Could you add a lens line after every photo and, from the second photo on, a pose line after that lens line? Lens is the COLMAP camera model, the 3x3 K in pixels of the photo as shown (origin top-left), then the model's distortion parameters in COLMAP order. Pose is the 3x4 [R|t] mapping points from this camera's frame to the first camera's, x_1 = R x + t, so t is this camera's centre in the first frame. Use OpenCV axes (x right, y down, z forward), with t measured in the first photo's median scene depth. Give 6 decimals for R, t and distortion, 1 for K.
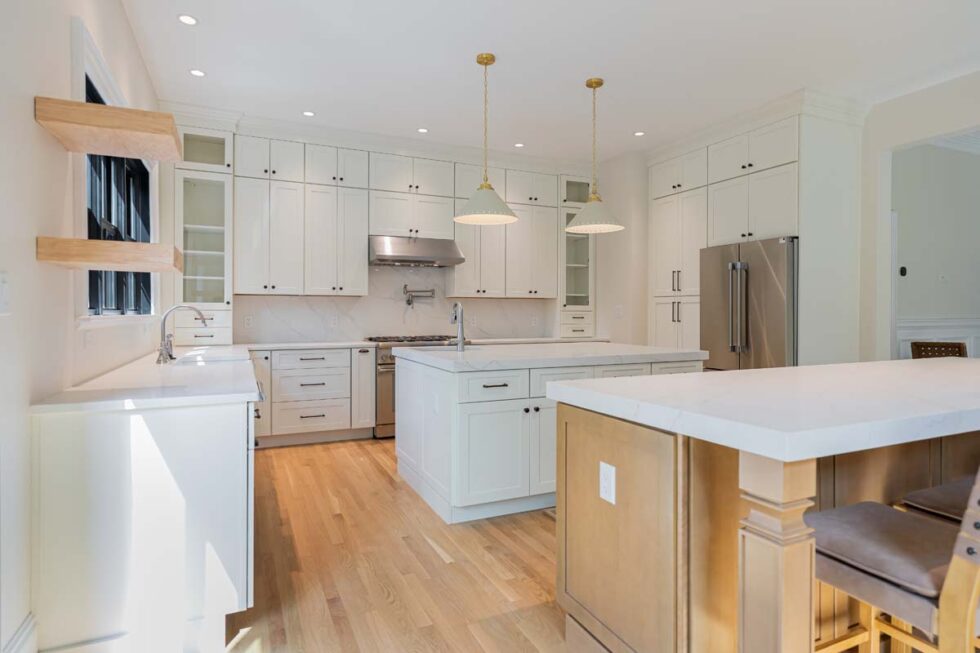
lens RADIAL K [[540.4, 0, 493.3], [0, 540.4, 308.7], [0, 0, 1]] dist [-0.001692, 0.000394]
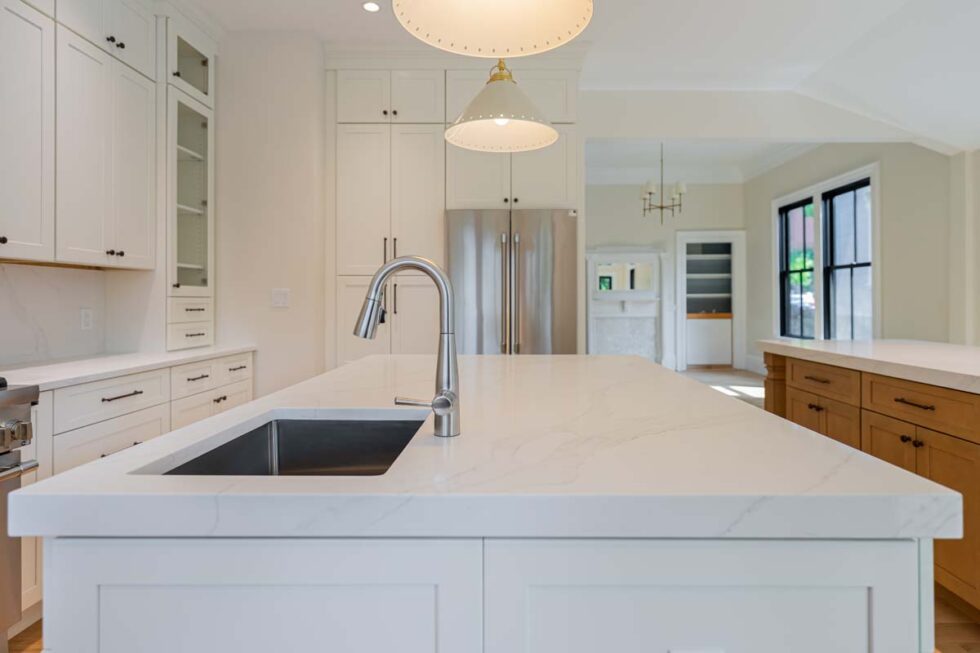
lens RADIAL K [[586.8, 0, 523.1], [0, 586.8, 291.6], [0, 0, 1]] dist [0.055189, 0.000671]
pose [[0.460059, 0.012705, 0.887797, -0.229642], [-0.008323, 0.999915, -0.009997, 0.002469], [-0.887849, -0.002790, 0.460126, 0.501346]]
